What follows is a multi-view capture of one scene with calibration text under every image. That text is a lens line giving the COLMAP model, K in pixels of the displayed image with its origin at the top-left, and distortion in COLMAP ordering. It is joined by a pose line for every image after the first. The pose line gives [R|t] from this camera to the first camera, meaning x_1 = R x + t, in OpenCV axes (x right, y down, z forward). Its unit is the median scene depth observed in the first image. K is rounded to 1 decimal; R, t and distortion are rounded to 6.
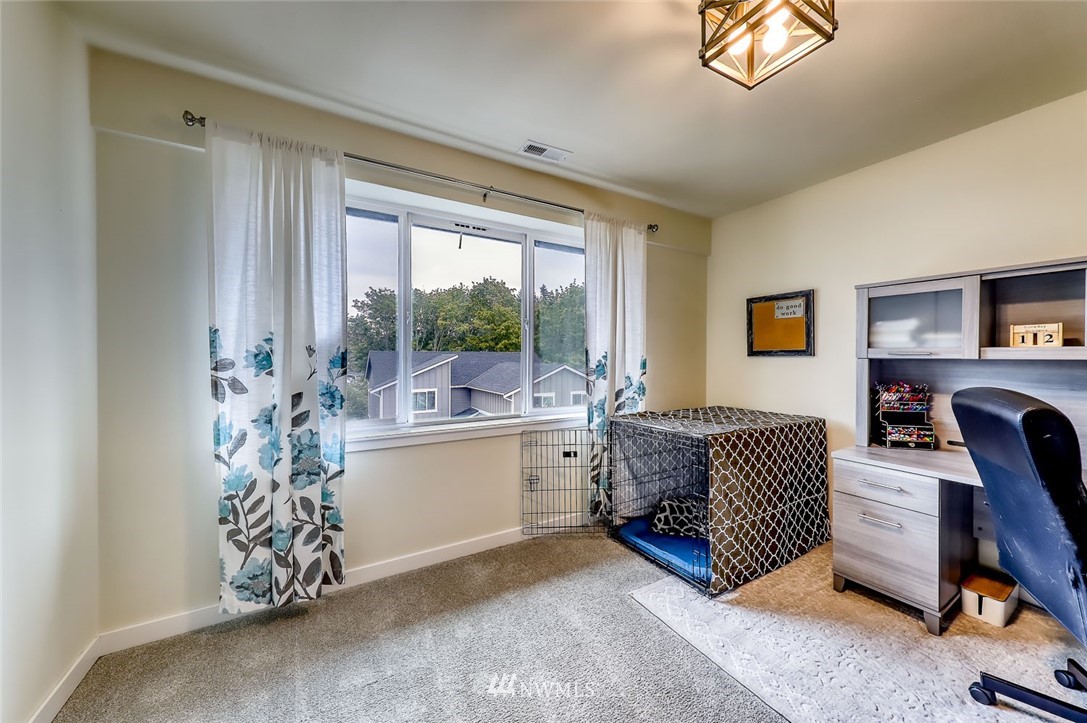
lens RADIAL K [[386.0, 0, 545.8], [0, 386.0, 355.8], [0, 0, 1]] dist [-0.000622, 0.000009]
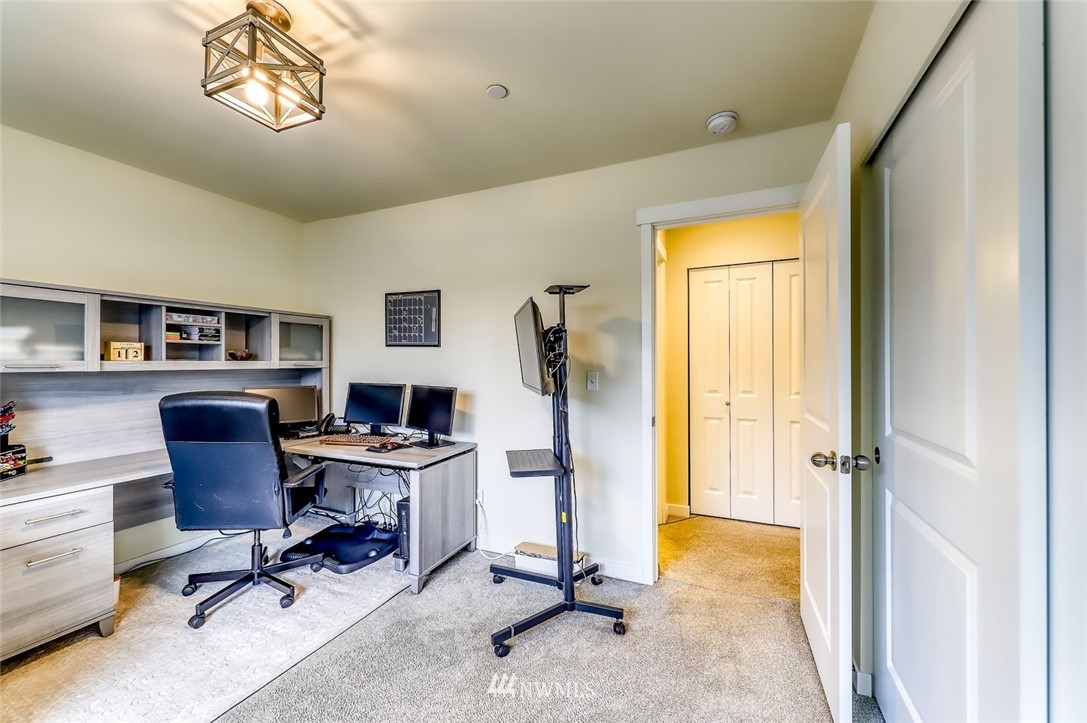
lens RADIAL K [[429.4, 0, 544.6], [0, 429.4, 362.8], [0, 0, 1]] dist [0.002942, -0.000226]
pose [[-0.603711, -0.000106, 0.797203, -0.613083], [0.001111, 0.999999, 0.000975, -0.014972], [-0.797202, 0.001474, -0.603710, 0.733225]]
